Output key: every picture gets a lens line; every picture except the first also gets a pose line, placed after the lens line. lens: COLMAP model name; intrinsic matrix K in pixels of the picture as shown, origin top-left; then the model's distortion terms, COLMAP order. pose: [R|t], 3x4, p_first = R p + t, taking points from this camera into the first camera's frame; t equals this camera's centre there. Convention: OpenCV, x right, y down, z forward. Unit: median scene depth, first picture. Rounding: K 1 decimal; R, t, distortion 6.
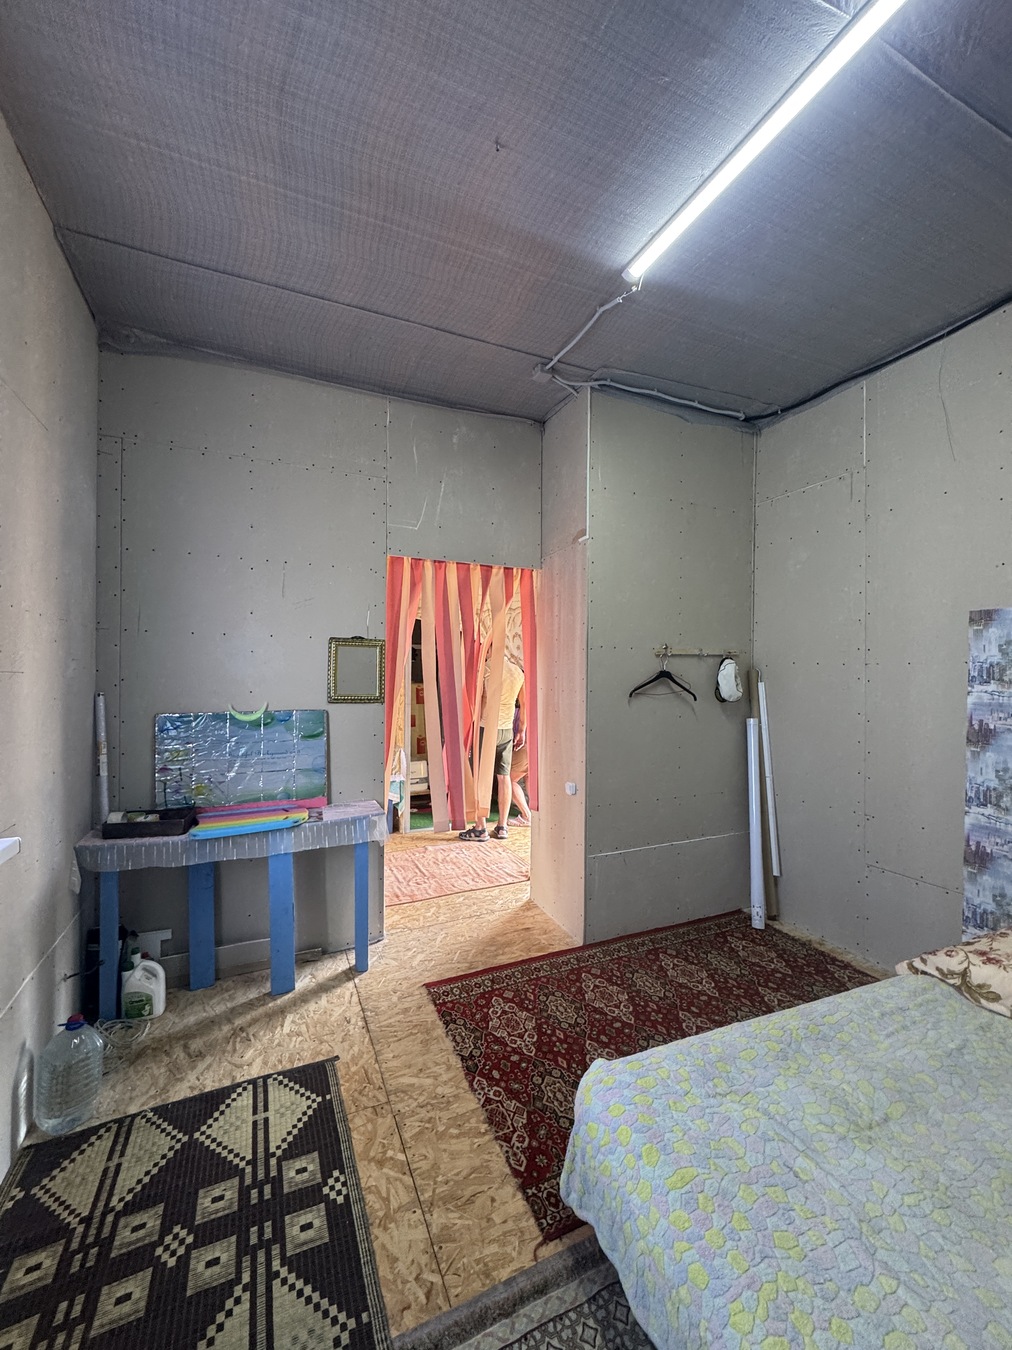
lens RADIAL K [[541.5, 0, 505.0], [0, 541.5, 672.9], [0, 0, 1]] dist [-0.001450, -0.000256]
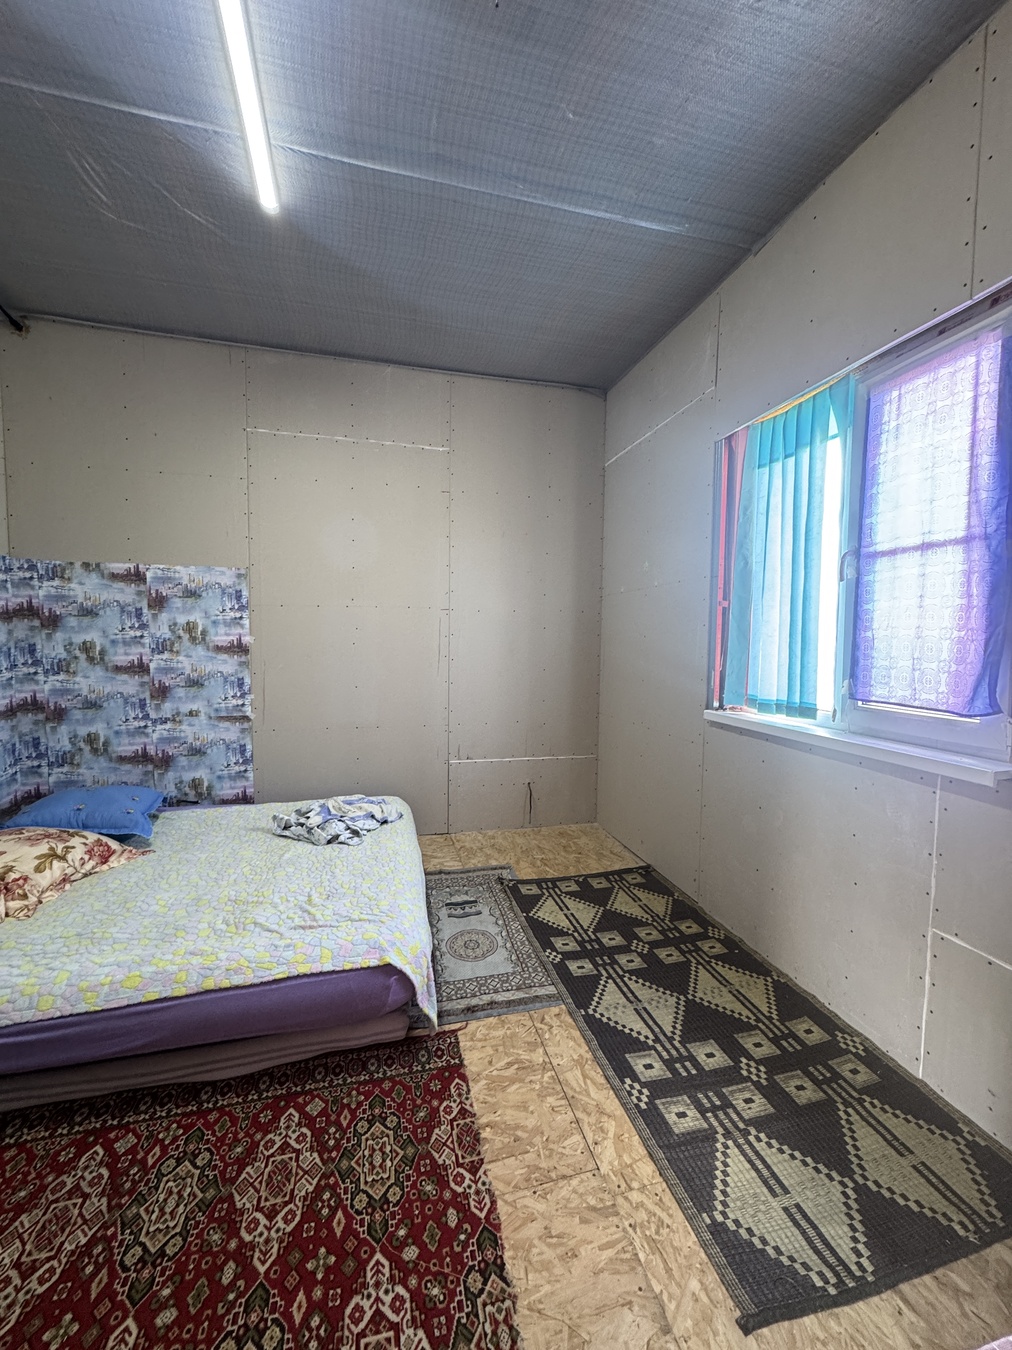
lens RADIAL K [[541.5, 0, 507.2], [0, 541.5, 672.8], [0, 0, 1]] dist [-0.001450, -0.000256]
pose [[-0.988075, -0.022642, 0.152302, -0.191317], [-0.014188, 0.998309, 0.056365, 0.086522], [-0.153321, 0.053532, -0.986725, 1.867425]]
